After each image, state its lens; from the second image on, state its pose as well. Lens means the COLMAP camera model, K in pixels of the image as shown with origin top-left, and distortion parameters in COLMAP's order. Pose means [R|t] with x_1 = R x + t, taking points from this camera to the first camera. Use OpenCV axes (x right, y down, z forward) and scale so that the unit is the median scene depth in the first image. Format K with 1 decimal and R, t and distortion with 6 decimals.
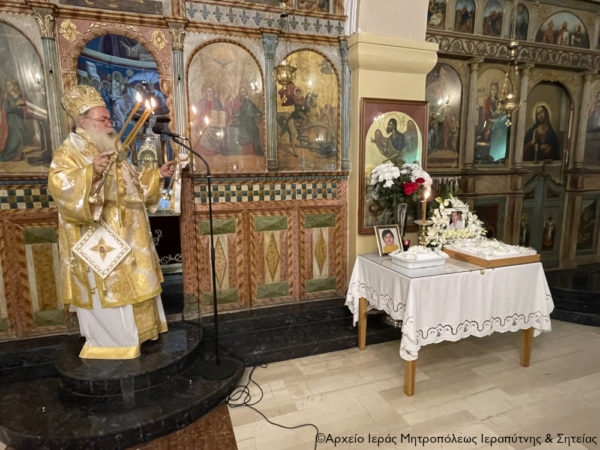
lens RADIAL K [[351.2, 0, 300.3], [0, 351.2, 227.7], [0, 0, 1]] dist [0.000483, -0.000025]
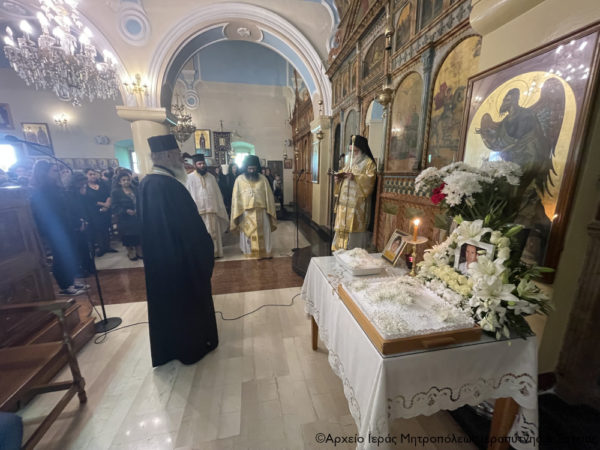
lens RADIAL K [[245.4, 0, 297.9], [0, 245.4, 226.2], [0, 0, 1]] dist [-0.000387, 0.000946]
pose [[-0.143051, 0.223643, -0.964116, 0.809337], [-0.138693, 0.959993, 0.243265, -0.125357], [0.979949, 0.168515, -0.106310, 0.709001]]
